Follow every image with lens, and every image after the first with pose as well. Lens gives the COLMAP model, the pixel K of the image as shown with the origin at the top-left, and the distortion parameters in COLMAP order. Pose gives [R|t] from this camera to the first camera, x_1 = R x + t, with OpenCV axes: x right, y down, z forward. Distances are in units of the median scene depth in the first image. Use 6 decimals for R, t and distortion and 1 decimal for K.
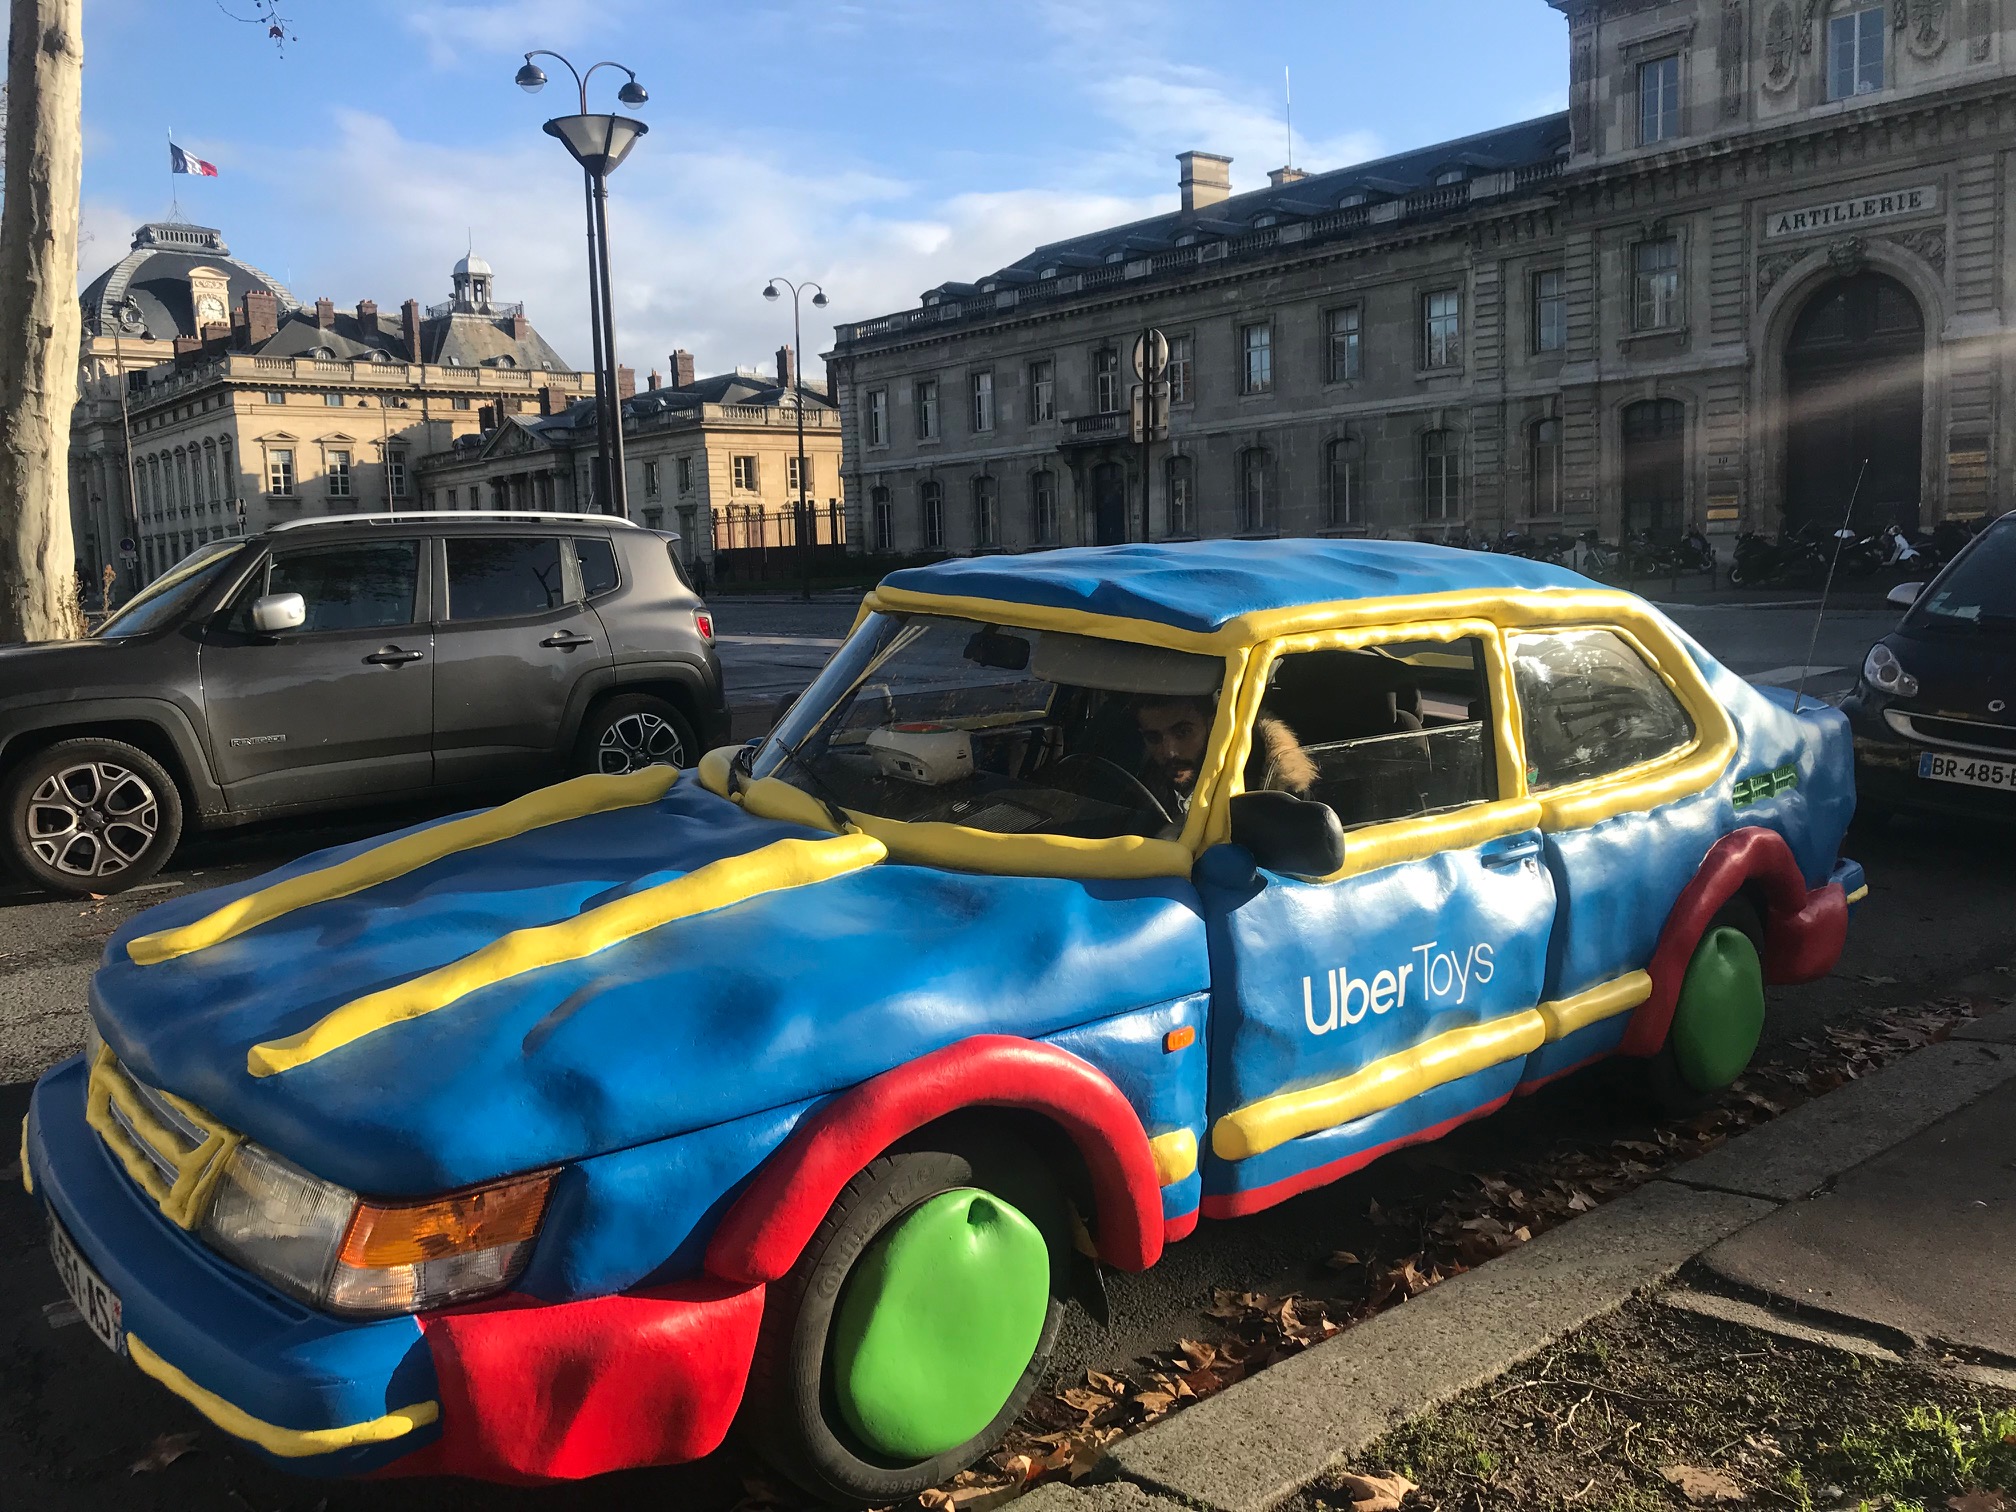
lens RADIAL K [[1645.4, 0, 995.4], [0, 1645.4, 737.8], [0, 0, 1]] dist [0.013729, 0.001440]
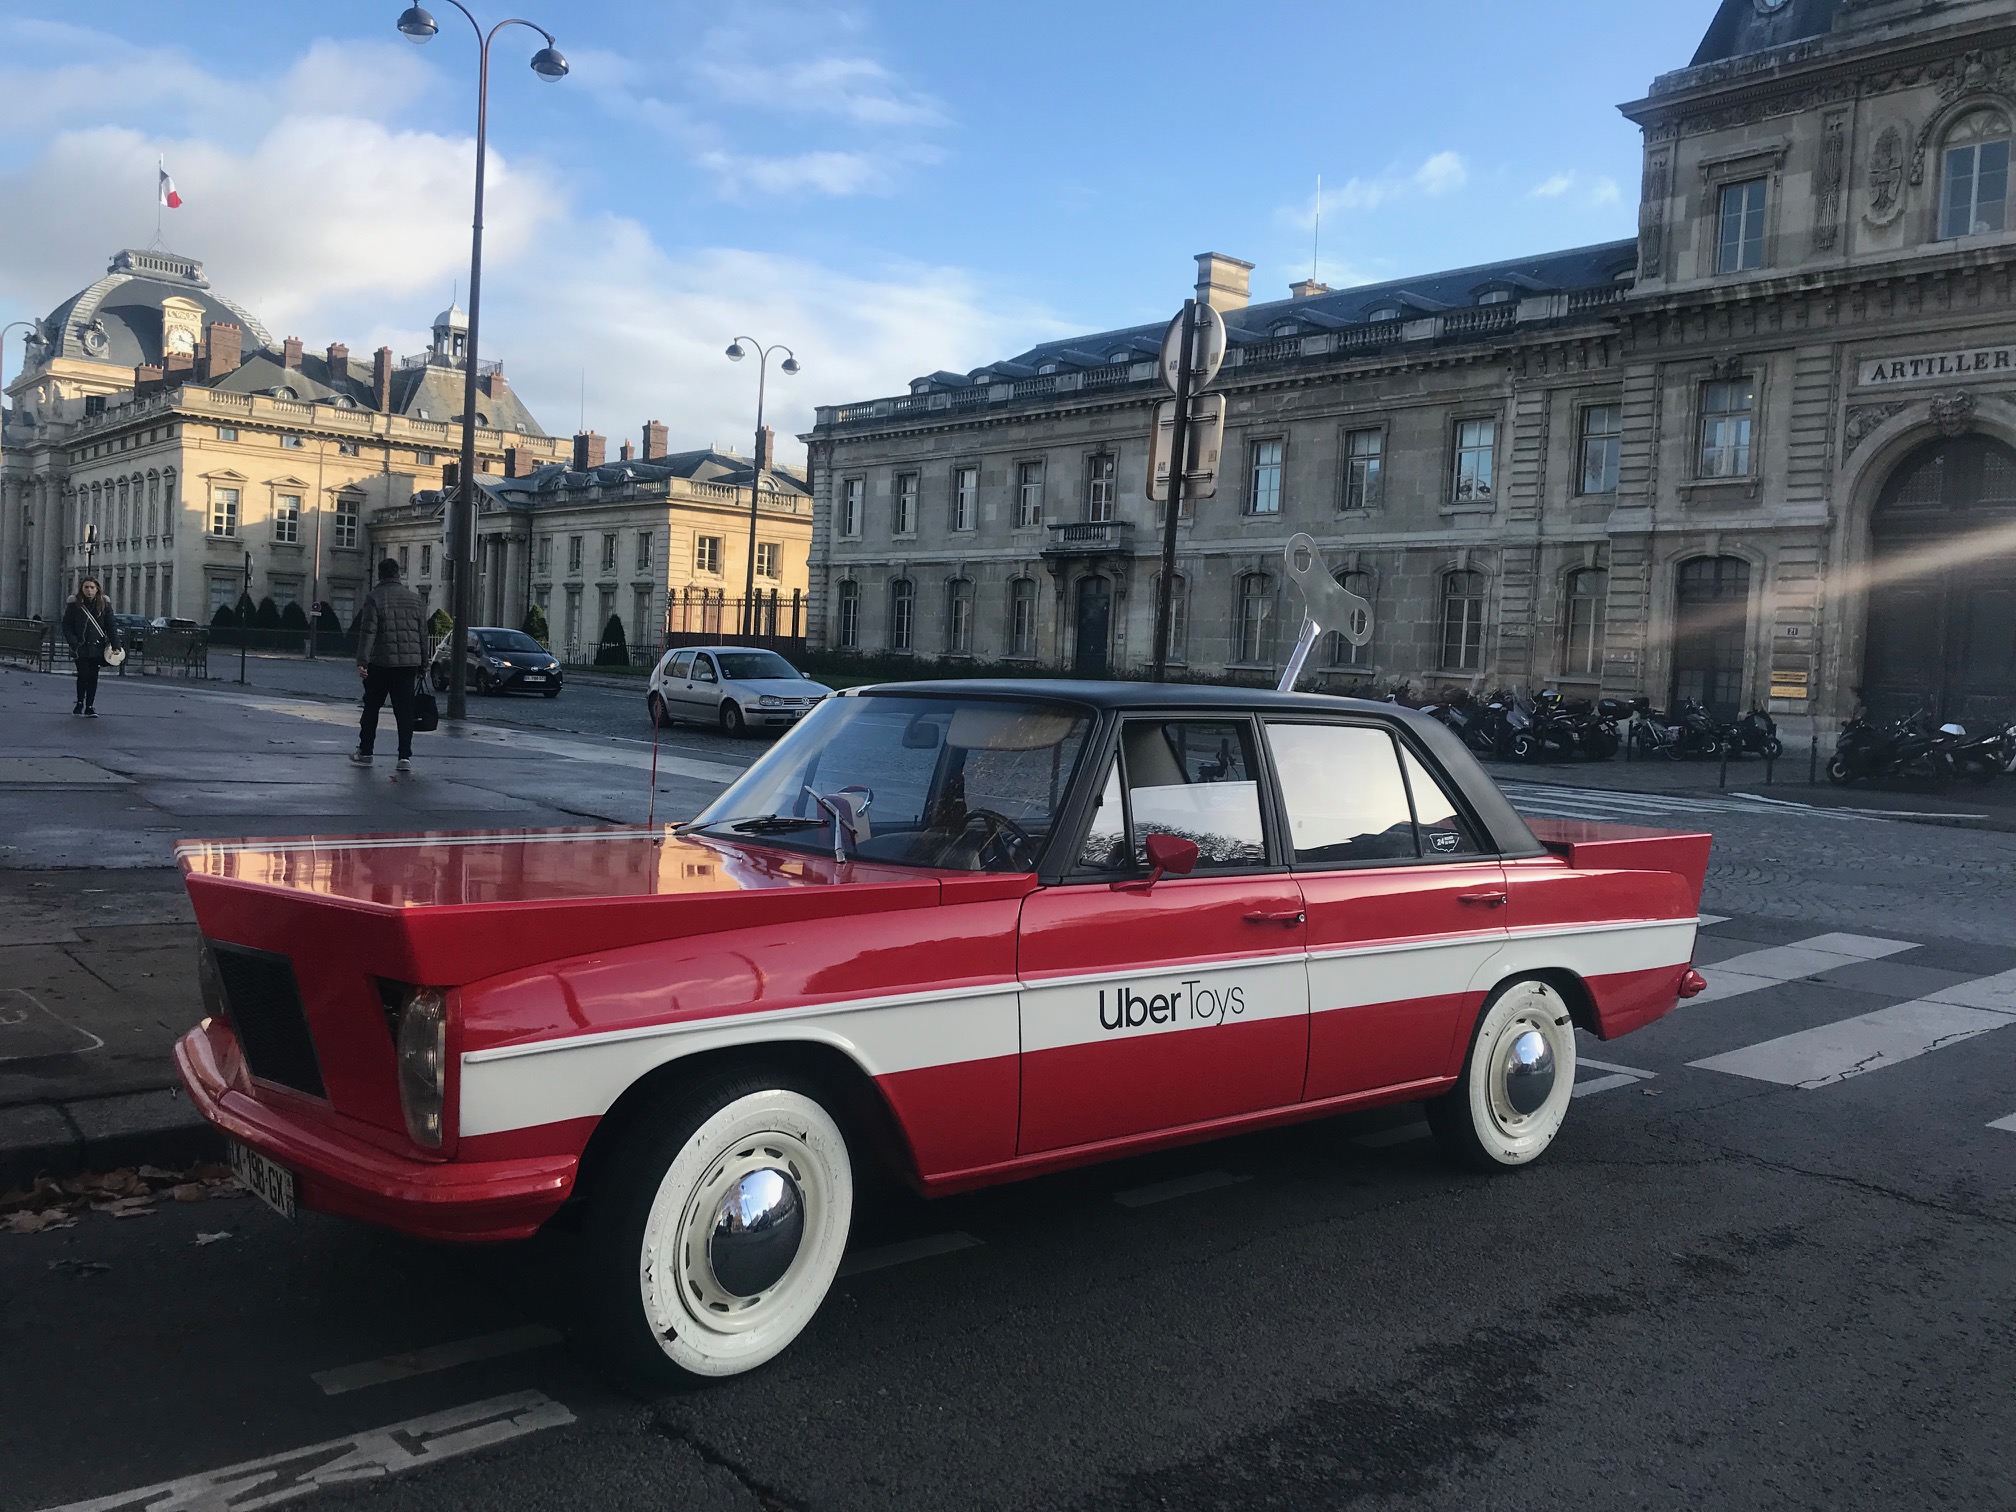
lens RADIAL K [[1645.4, 0, 1003.7], [0, 1645.4, 742.2], [0, 0, 1]] dist [0.013729, 0.001440]
pose [[0.996090, 0.085529, 0.022122, 0.007009], [-0.083972, 0.994430, -0.063695, -0.015285], [-0.027447, 0.061589, 0.997724, 0.117402]]
